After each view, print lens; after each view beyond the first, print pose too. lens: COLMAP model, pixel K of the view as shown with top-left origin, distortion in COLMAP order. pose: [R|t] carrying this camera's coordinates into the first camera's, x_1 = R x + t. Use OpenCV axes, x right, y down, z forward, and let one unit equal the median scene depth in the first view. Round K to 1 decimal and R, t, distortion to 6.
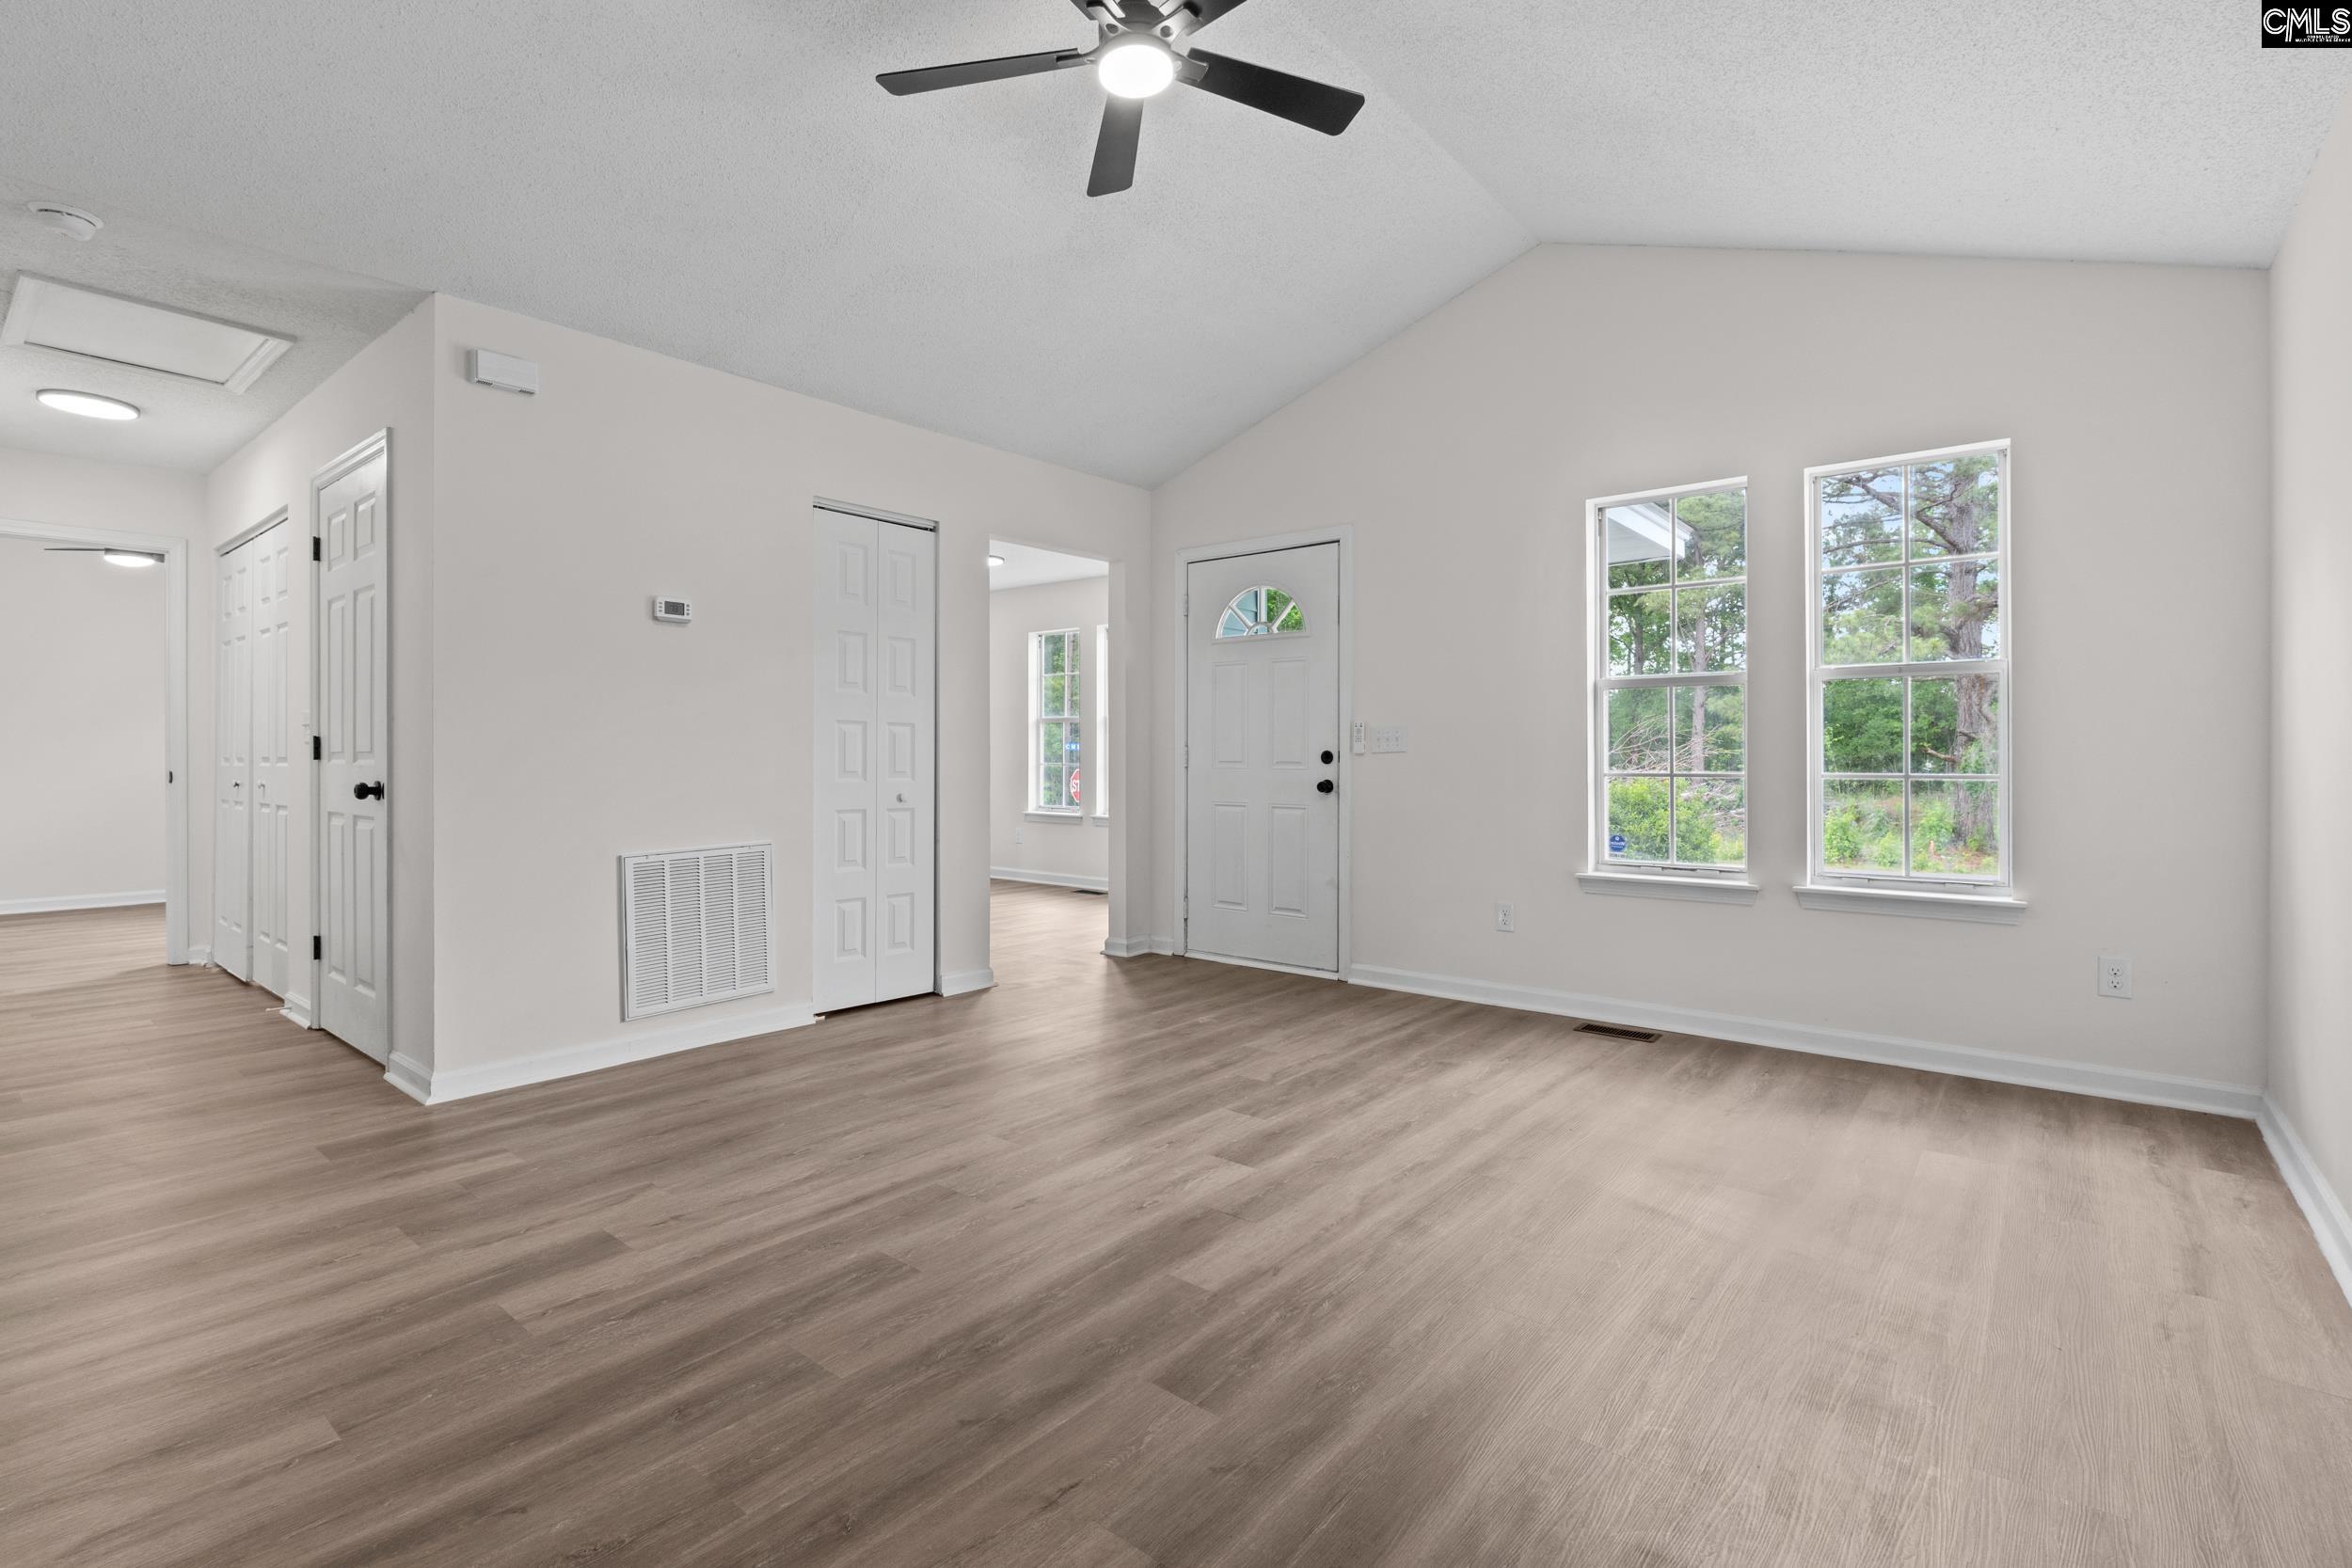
lens RADIAL K [[1079.7, 0, 1178.8], [0, 1079.7, 773.4], [0, 0, 1]] dist [-0.010677, -0.000123]
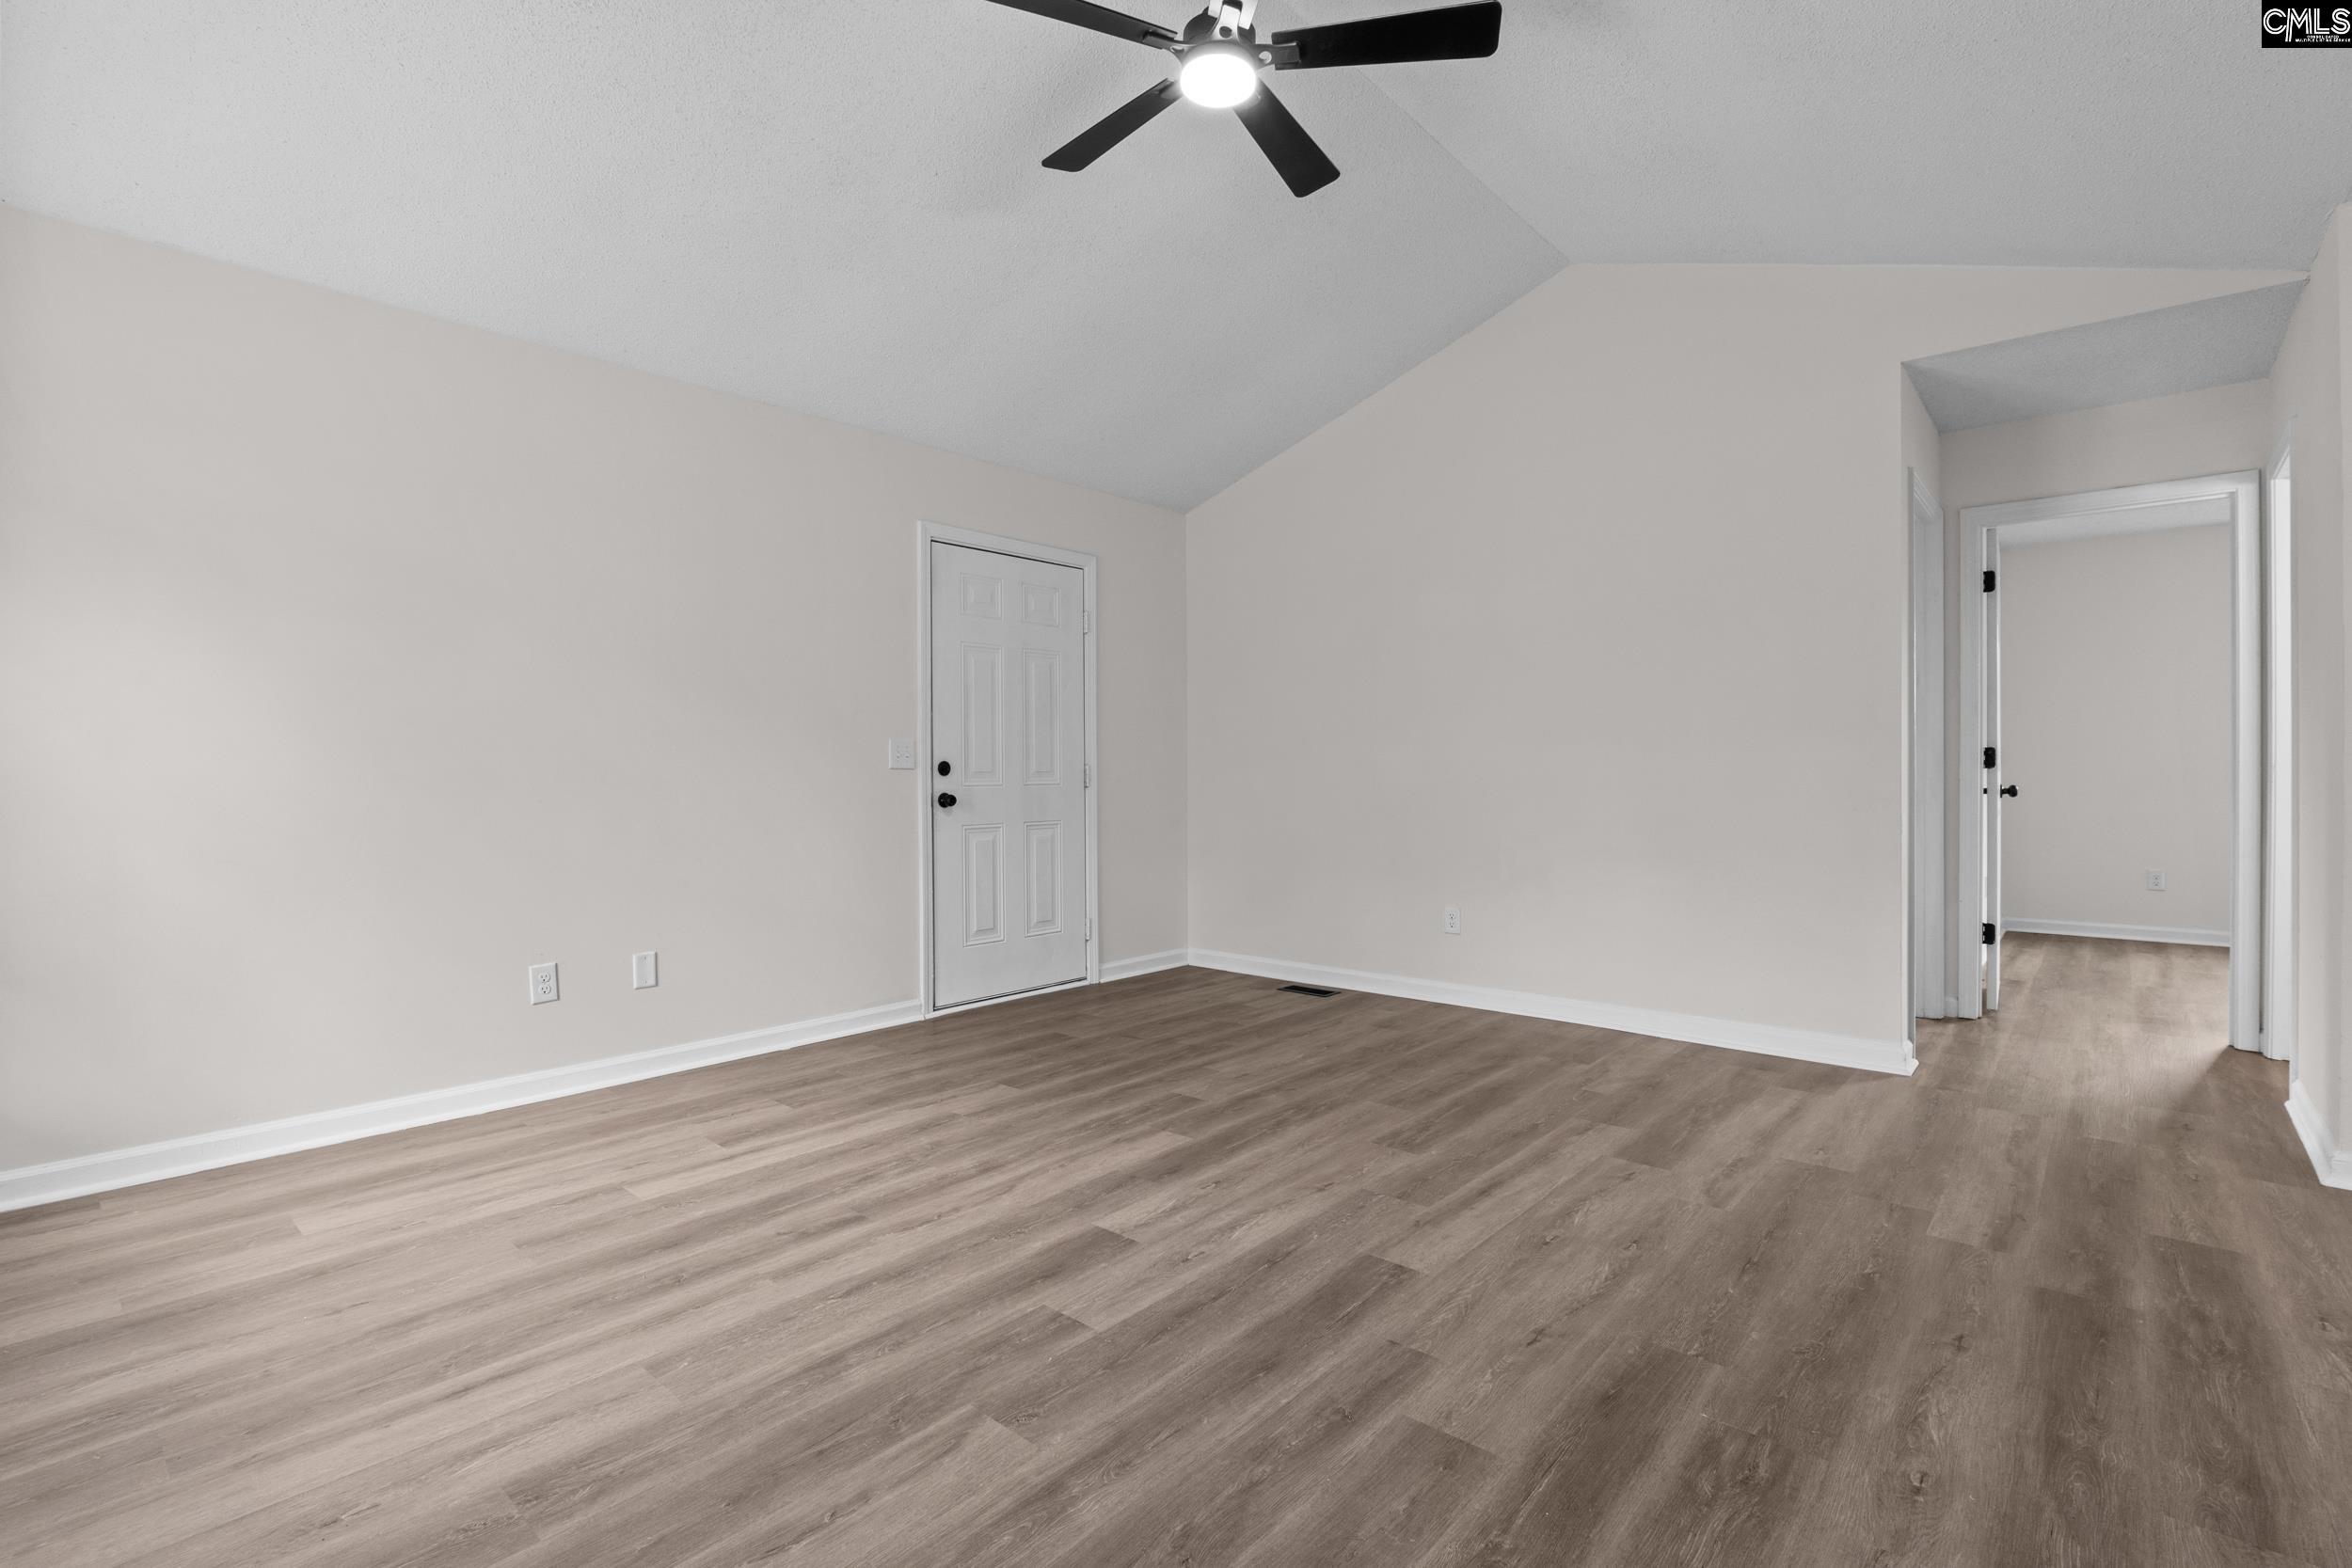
lens RADIAL K [[1079.7, 0, 1168.3], [0, 1079.7, 778.5], [0, 0, 1]] dist [-0.010677, -0.000123]
pose [[-0.998735, 0.002136, 0.050243, -0.039103], [0.003173, 0.999783, 0.020572, -0.030920], [-0.050189, 0.020706, -0.998525, 1.959385]]
